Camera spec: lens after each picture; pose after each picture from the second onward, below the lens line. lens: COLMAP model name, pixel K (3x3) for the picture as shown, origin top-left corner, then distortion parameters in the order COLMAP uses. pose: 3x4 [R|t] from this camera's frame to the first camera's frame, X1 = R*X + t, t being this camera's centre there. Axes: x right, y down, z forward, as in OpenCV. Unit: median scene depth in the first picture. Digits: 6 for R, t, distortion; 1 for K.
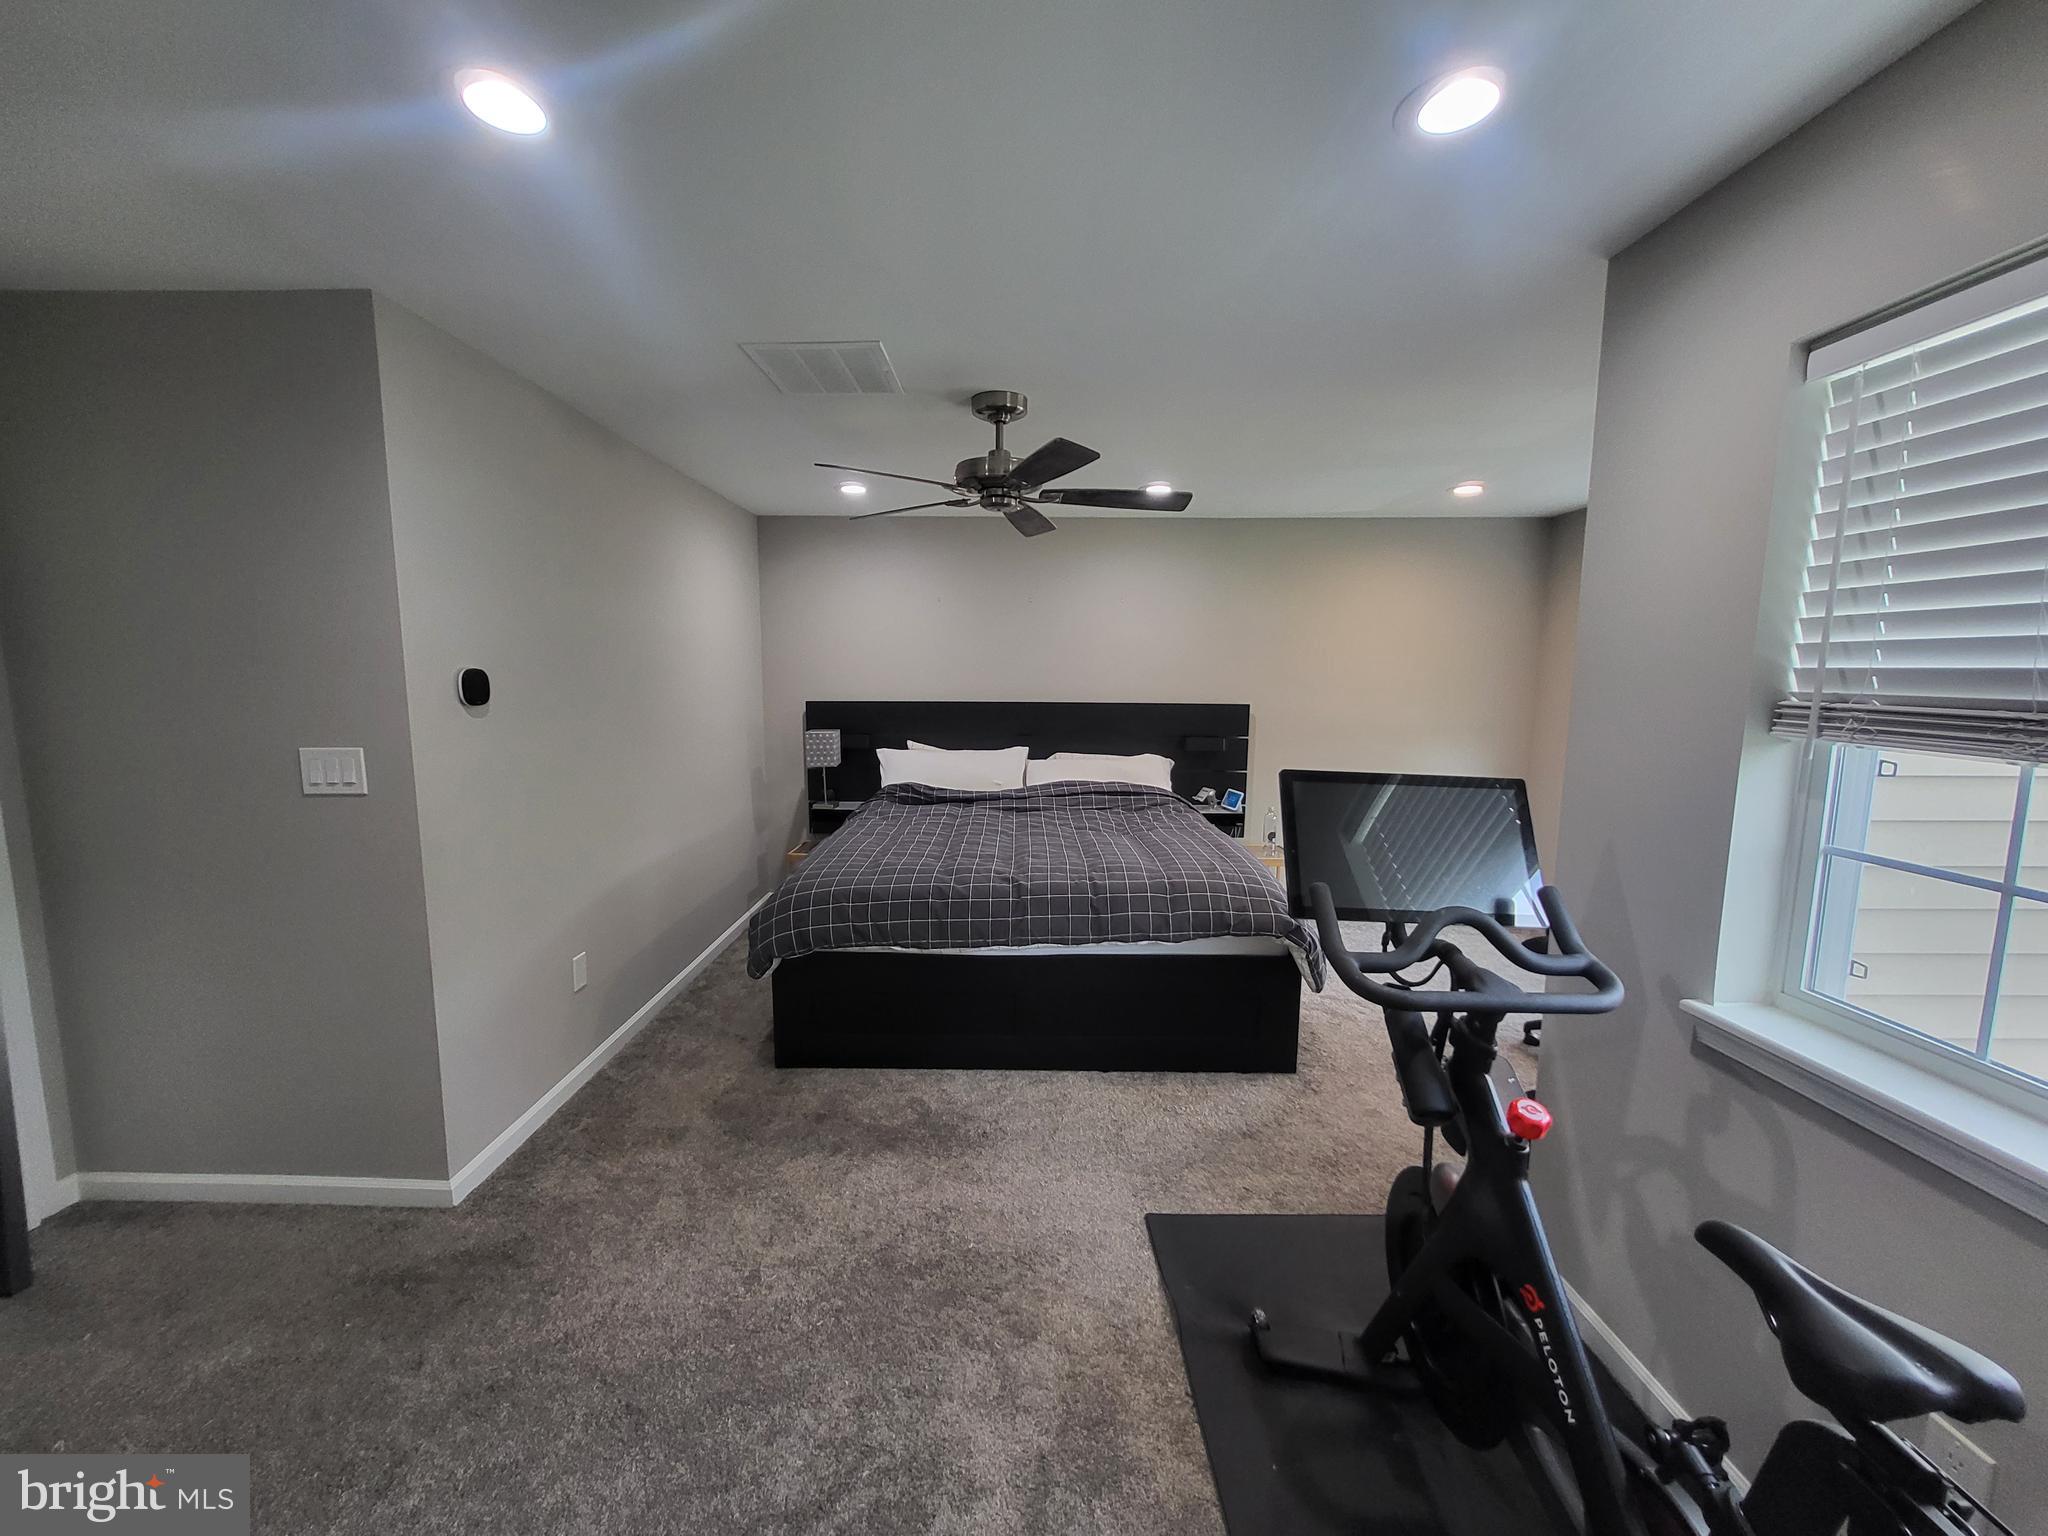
lens RADIAL K [[808.4, 0, 1092.2], [0, 808.4, 781.3], [0, 0, 1]] dist [0.001371, 0.001208]
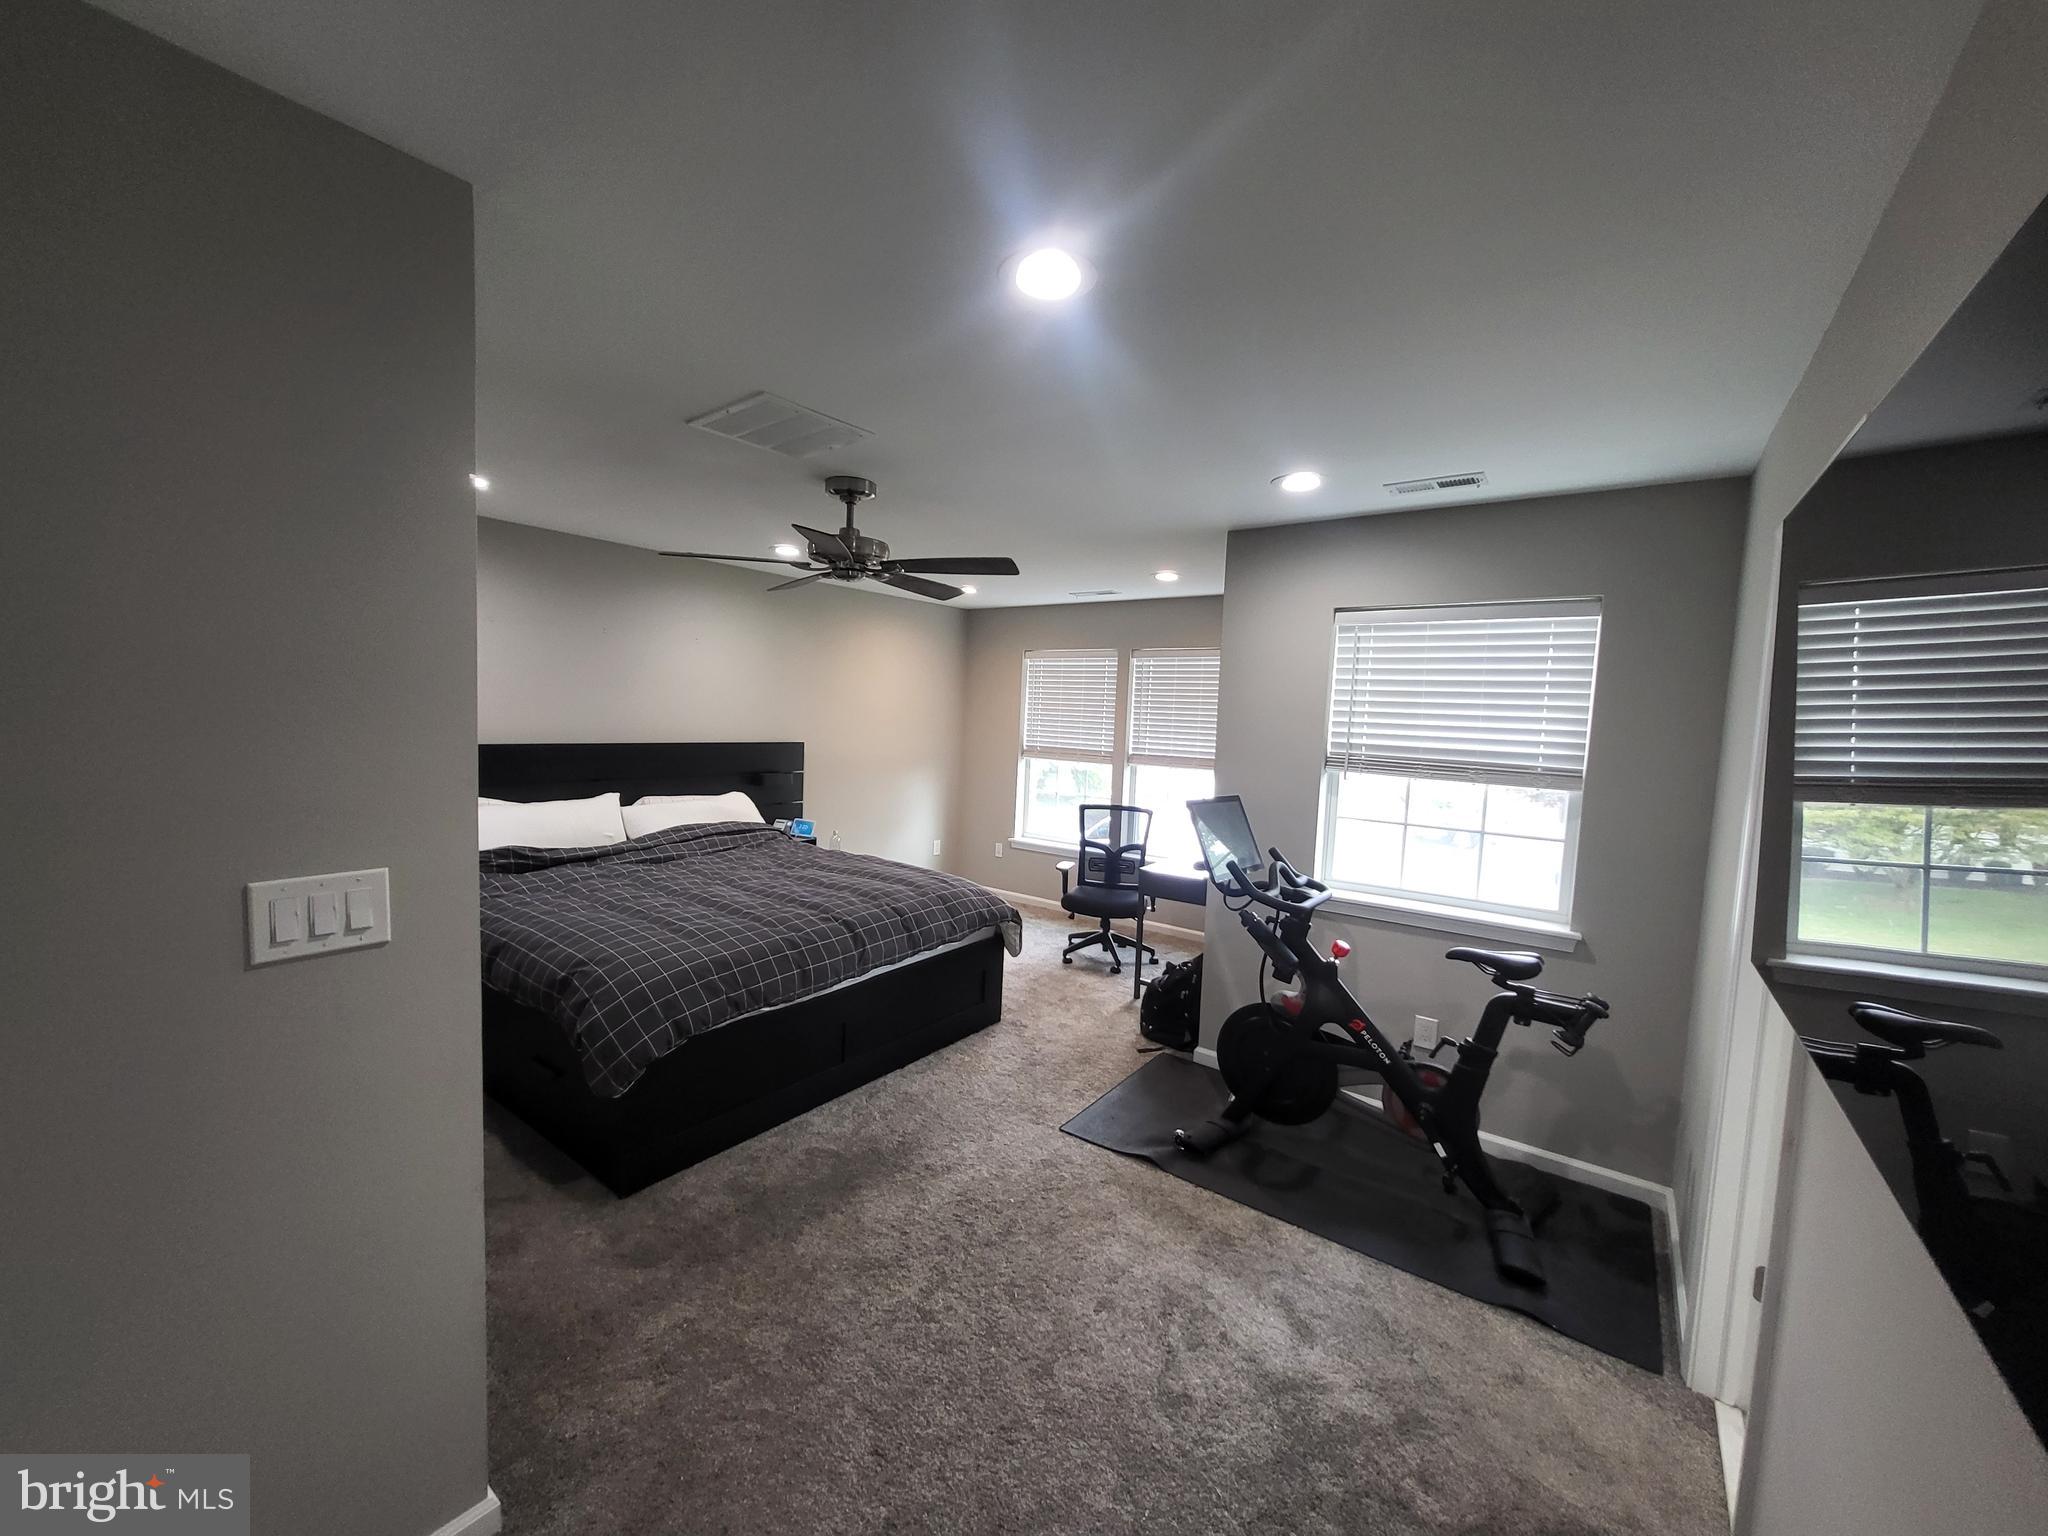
lens RADIAL K [[808.4, 0, 961.1], [0, 808.4, 776.0], [0, 0, 1]] dist [0.001371, 0.001208]
pose [[0.609749, -0.047795, 0.791152, -0.867624], [0.066398, 0.997752, 0.009102, -0.067686], [-0.789808, 0.046981, 0.611552, 0.209190]]
